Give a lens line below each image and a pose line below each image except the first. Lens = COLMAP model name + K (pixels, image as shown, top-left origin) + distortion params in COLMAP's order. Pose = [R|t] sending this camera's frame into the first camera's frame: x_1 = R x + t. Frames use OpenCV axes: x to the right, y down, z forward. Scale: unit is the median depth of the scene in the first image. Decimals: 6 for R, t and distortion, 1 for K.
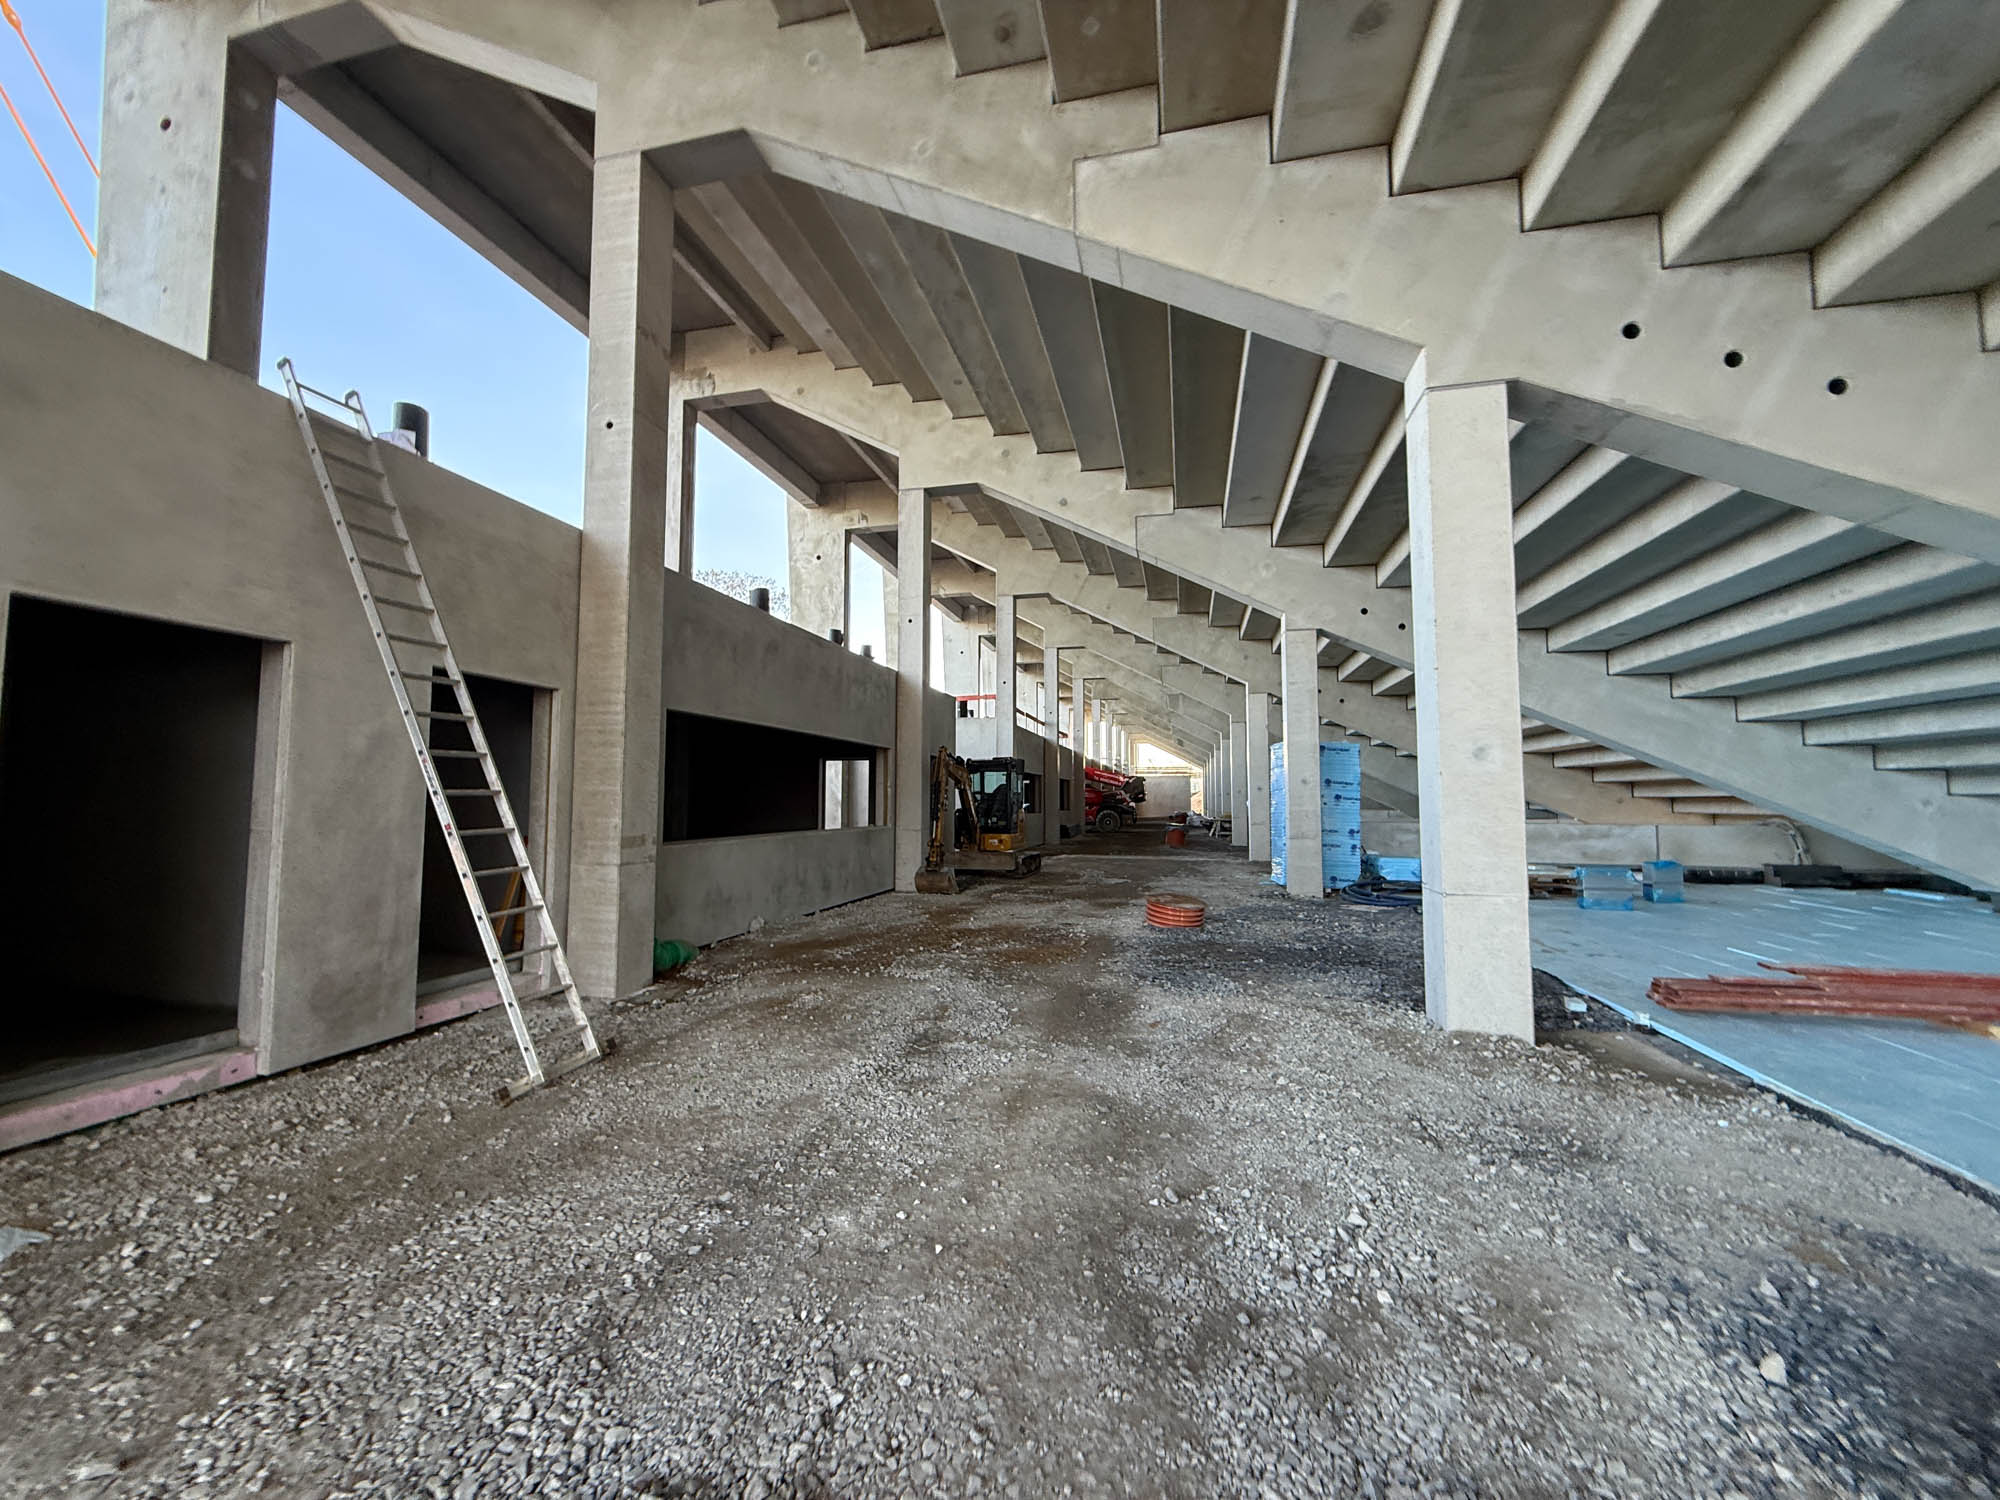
lens RADIAL K [[802.7, 0, 999.9], [0, 802.7, 747.8], [0, 0, 1]] dist [0.000582, -0.000310]
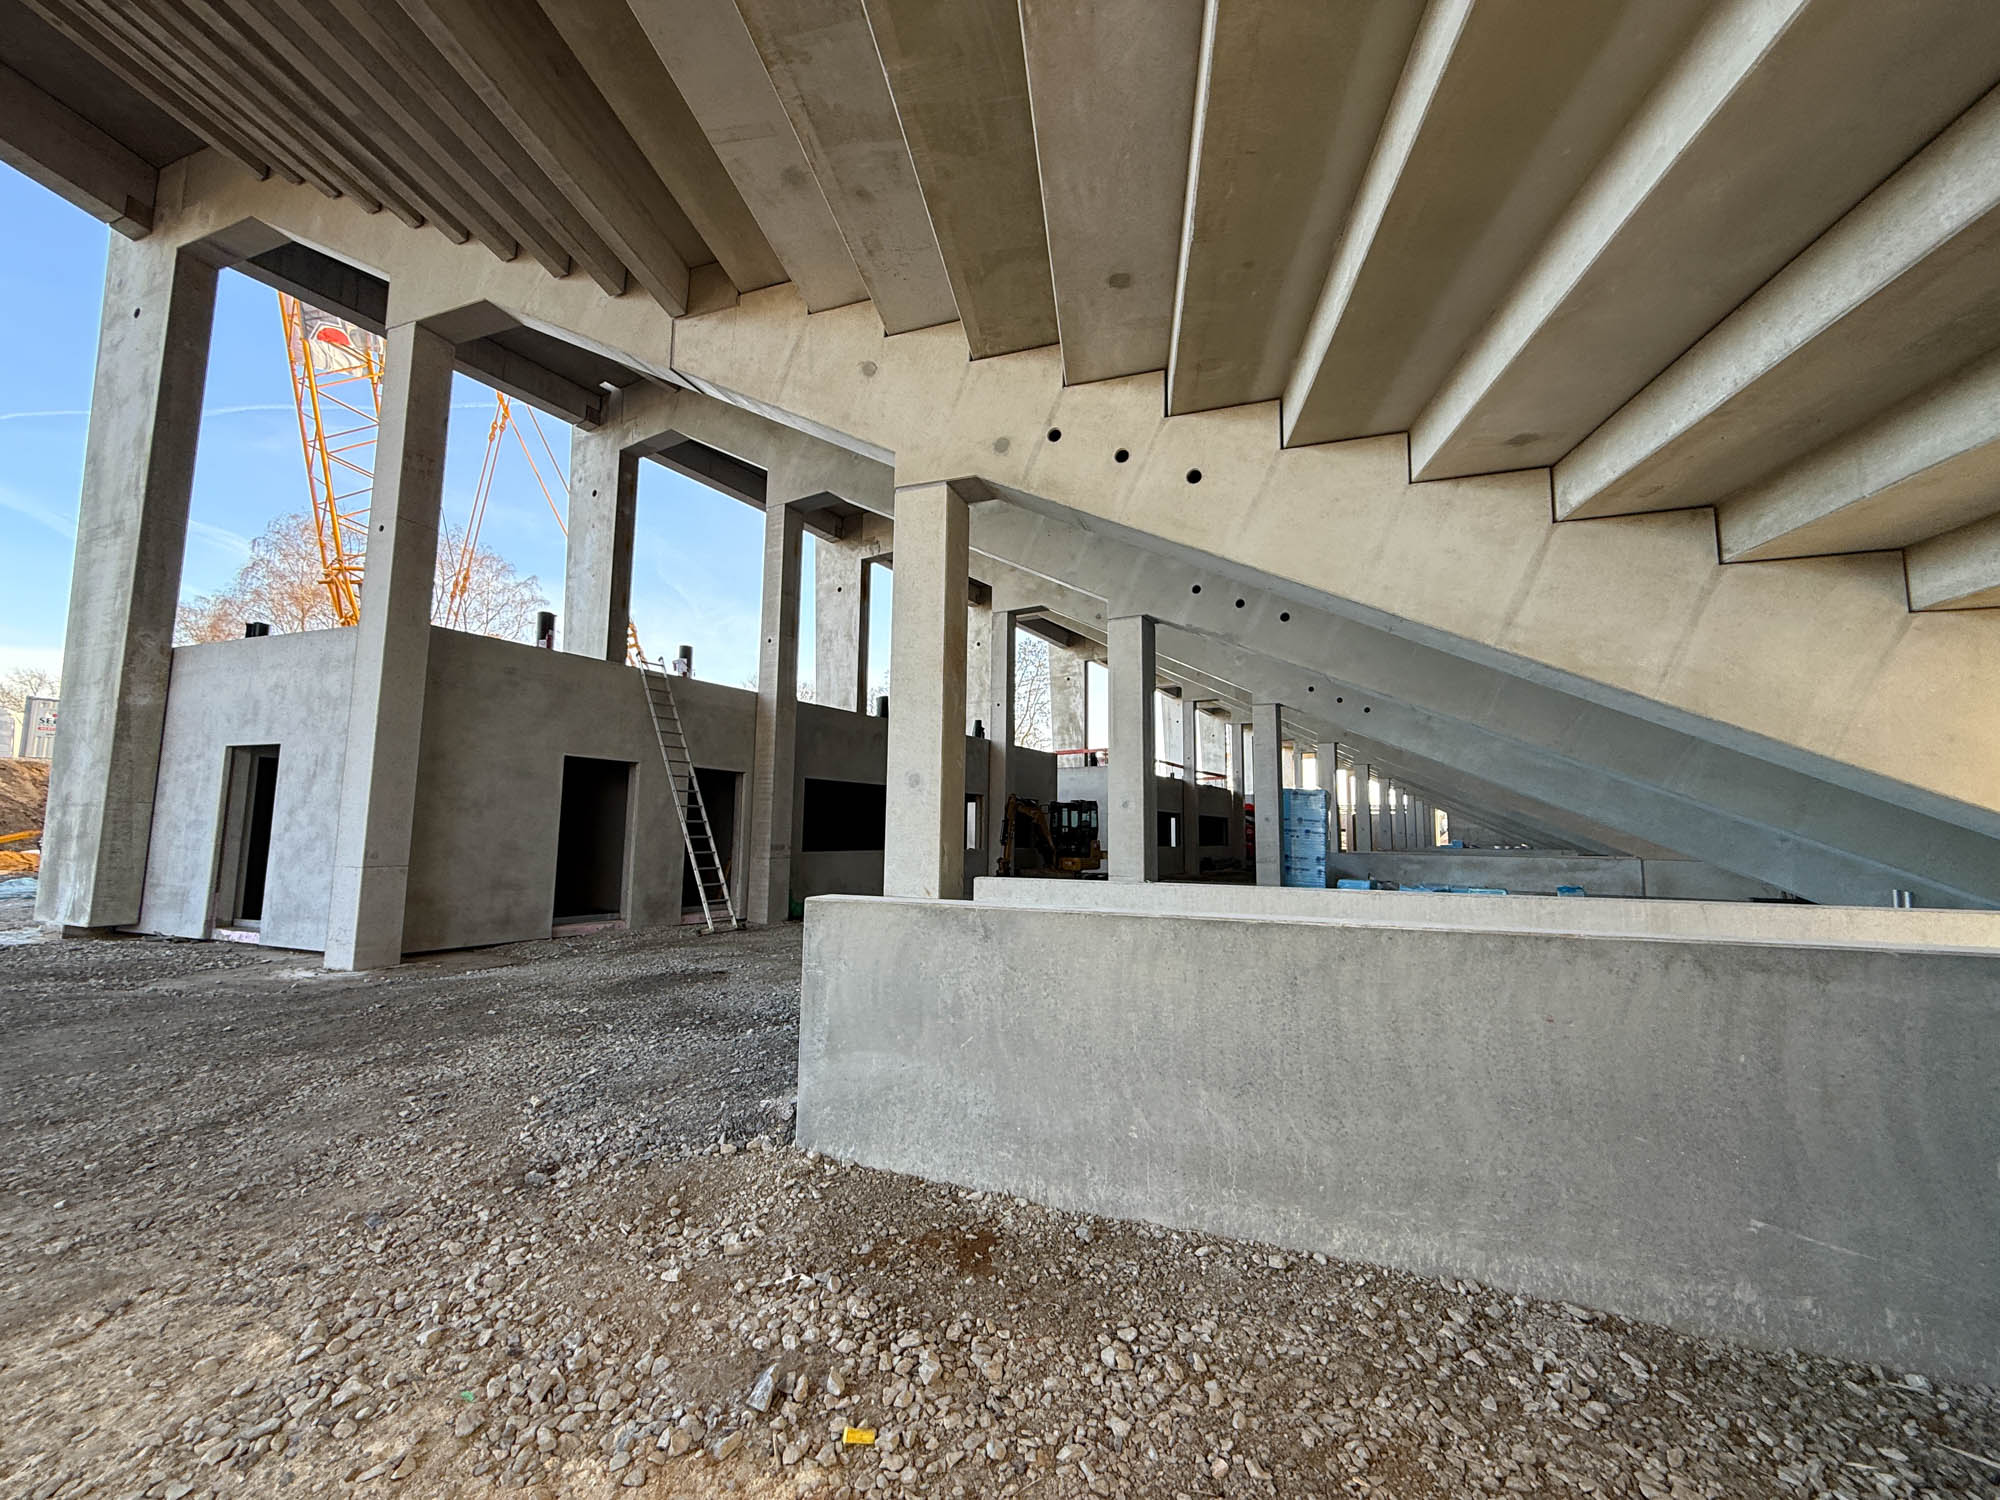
lens RADIAL K [[802.7, 0, 999.9], [0, 802.7, 749.7], [0, 0, 1]] dist [0.000582, -0.000310]
pose [[0.951586, -0.021948, -0.306598, 0.766763], [0.008938, 0.999001, -0.043774, -0.038708], [0.307252, 0.038914, 0.950832, -0.829787]]
